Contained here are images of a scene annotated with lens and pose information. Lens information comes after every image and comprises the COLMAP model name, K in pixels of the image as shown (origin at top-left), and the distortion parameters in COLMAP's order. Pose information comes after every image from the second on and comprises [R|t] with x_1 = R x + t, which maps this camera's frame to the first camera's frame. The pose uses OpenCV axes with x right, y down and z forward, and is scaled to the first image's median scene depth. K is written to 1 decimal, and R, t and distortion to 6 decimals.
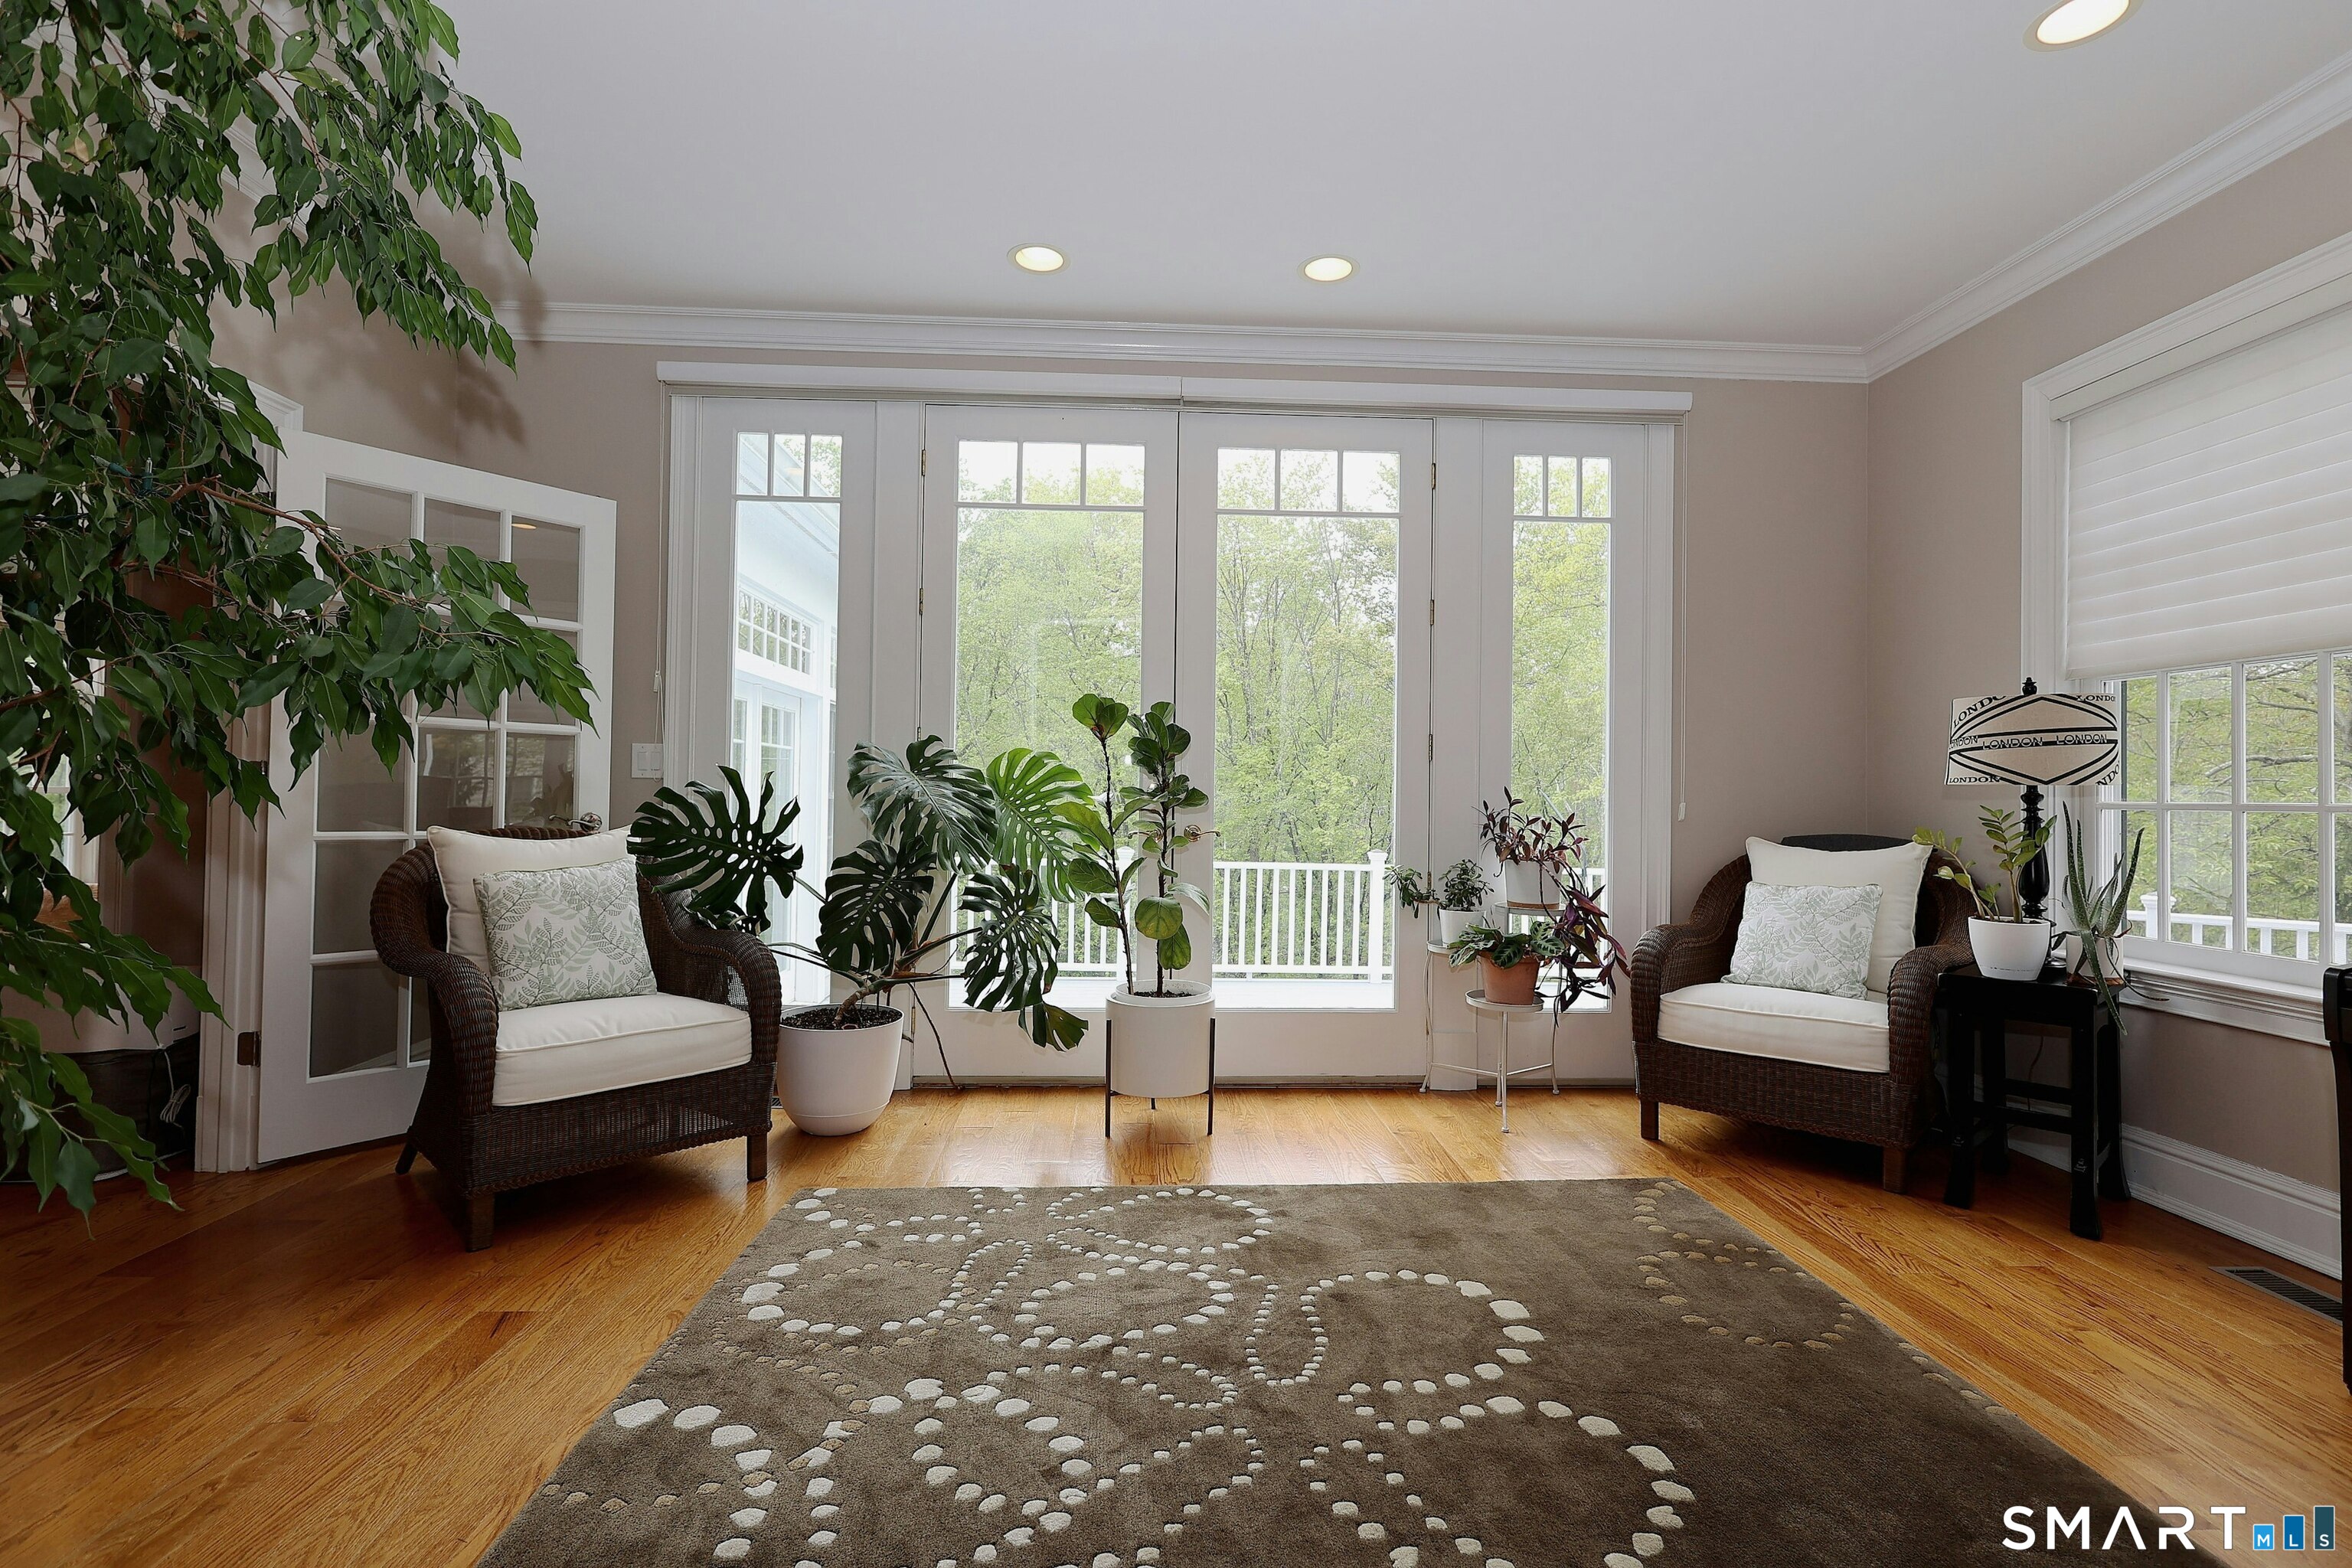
lens RADIAL K [[1088.5, 0, 1176.2], [0, 1088.5, 782.7], [0, 0, 1]] dist [0.000178, -0.000410]
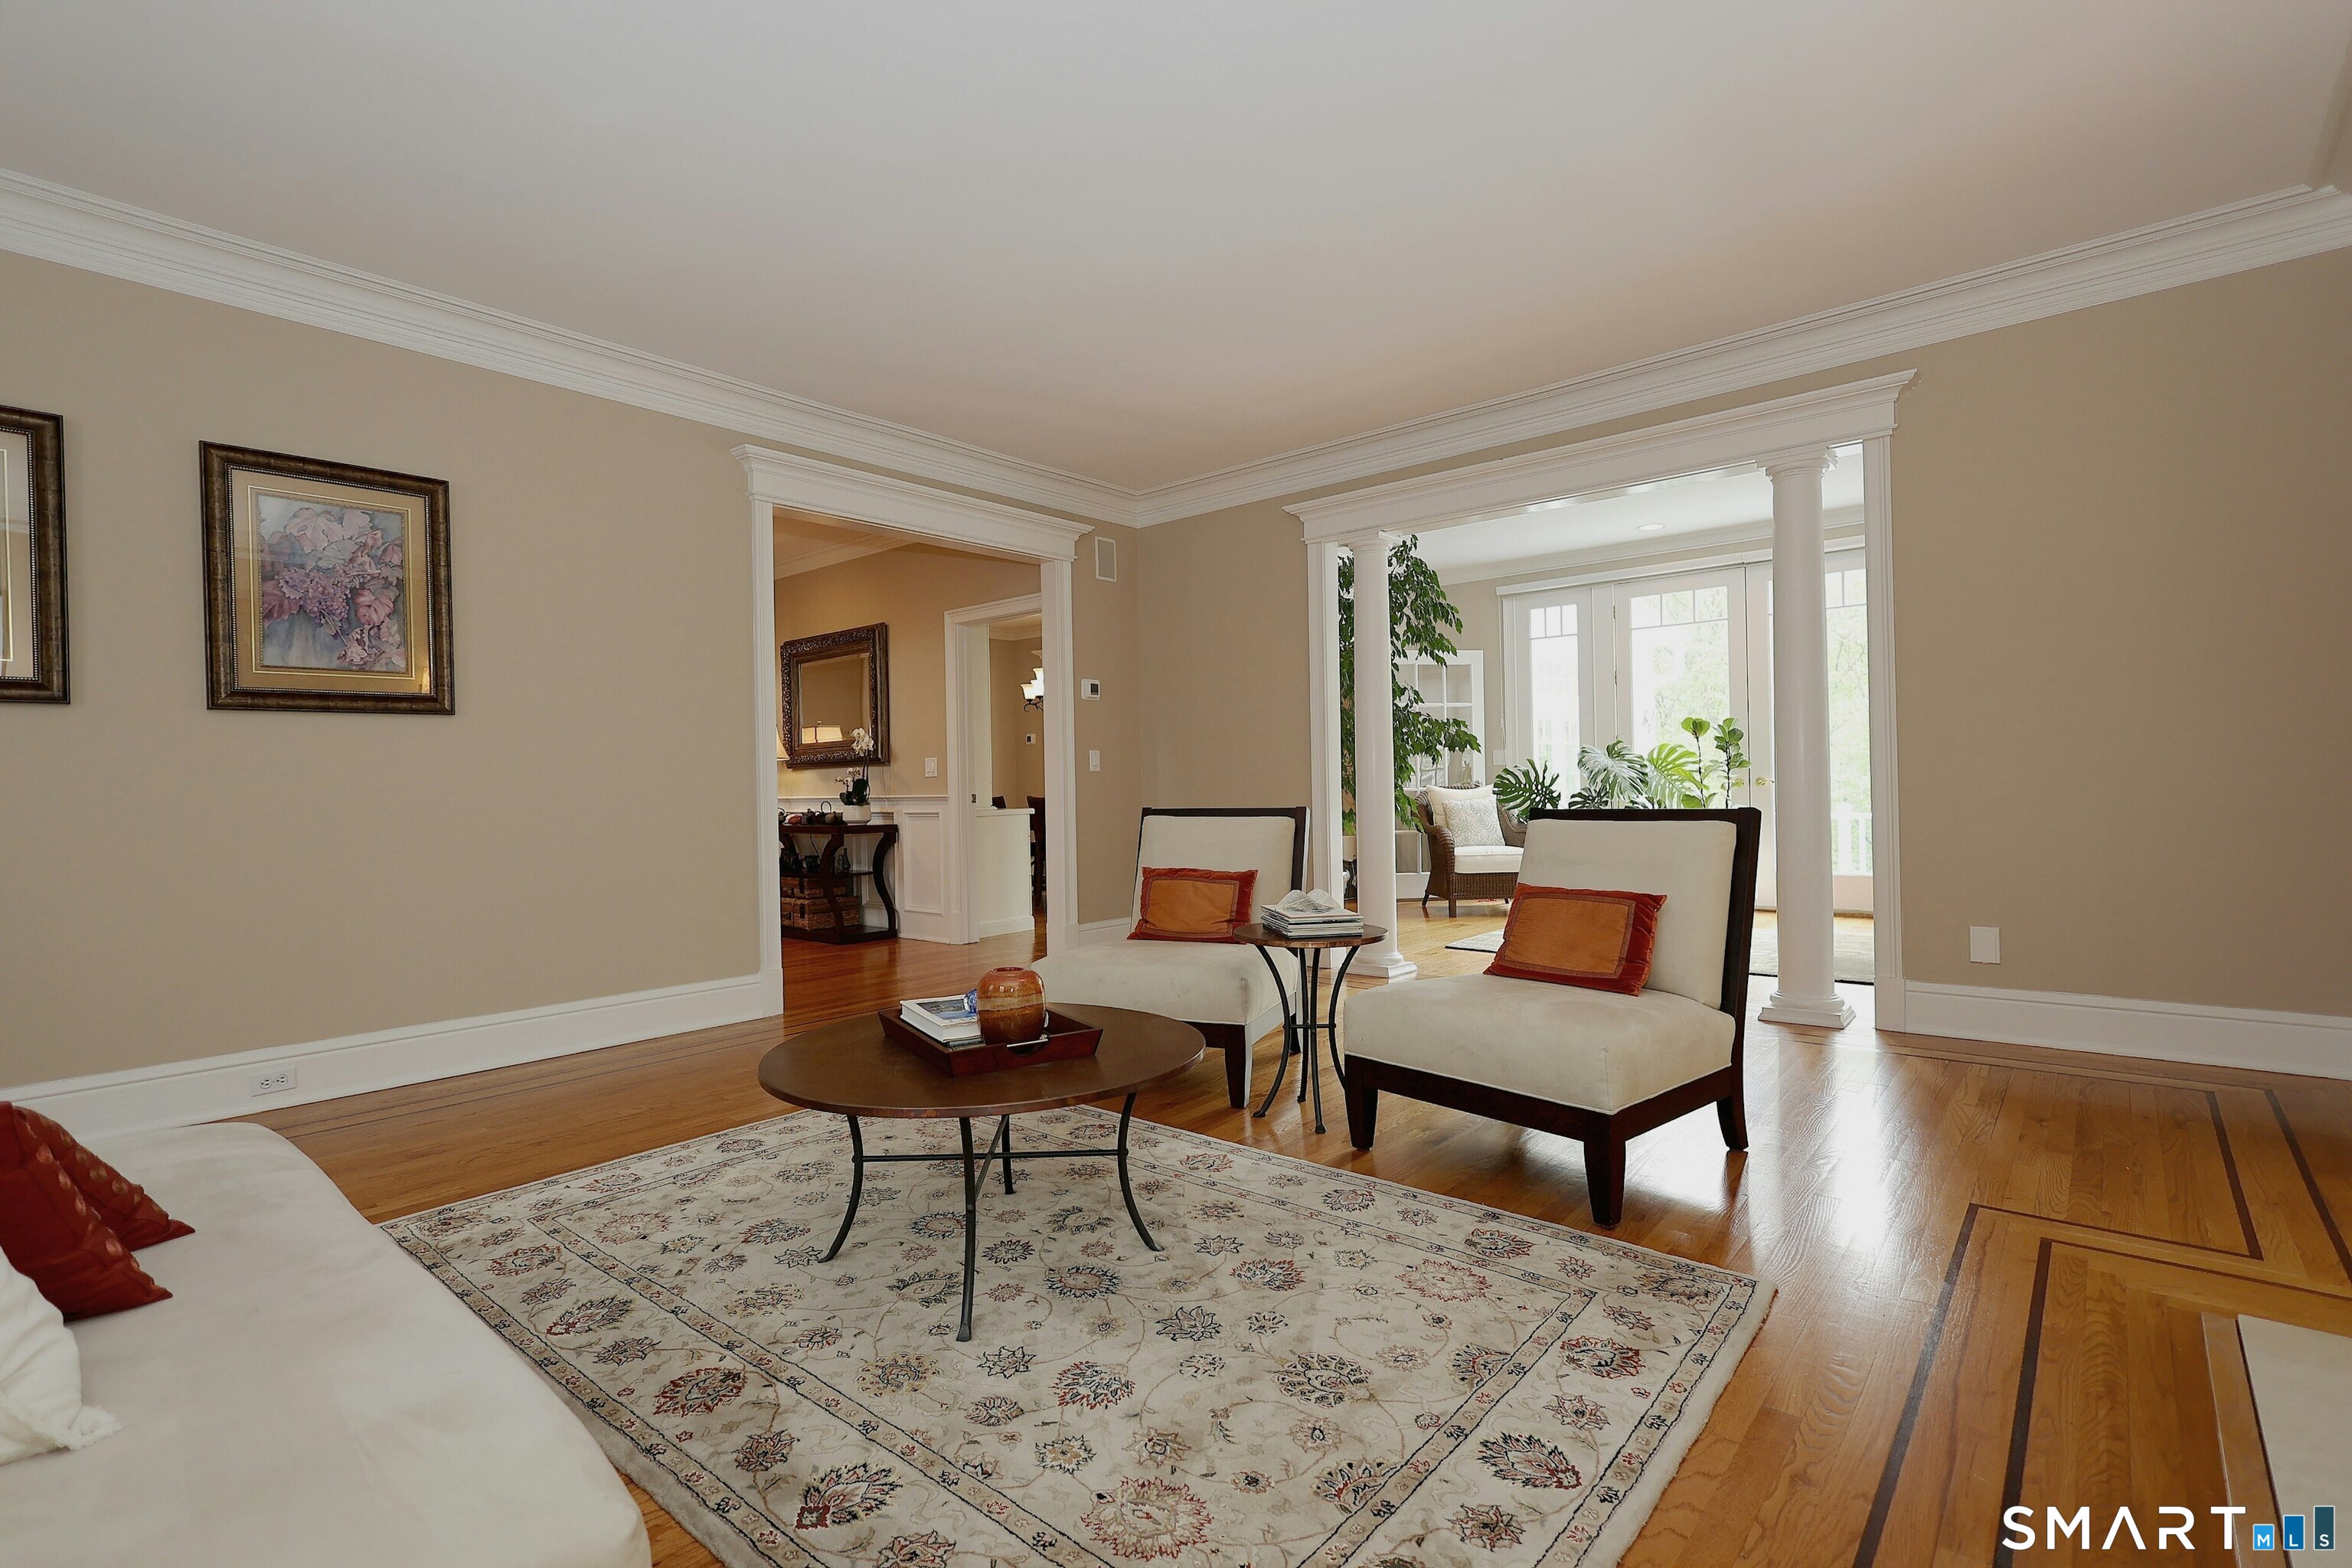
lens RADIAL K [[1088.5, 0, 1173.6], [0, 1088.5, 782.3], [0, 0, 1]] dist [0.000178, -0.000410]
pose [[0.725706, -0.030739, -0.687318, 0.655135], [0.038865, 0.999238, -0.003654, 0.015057], [0.686906, -0.024061, 0.726347, -1.263559]]
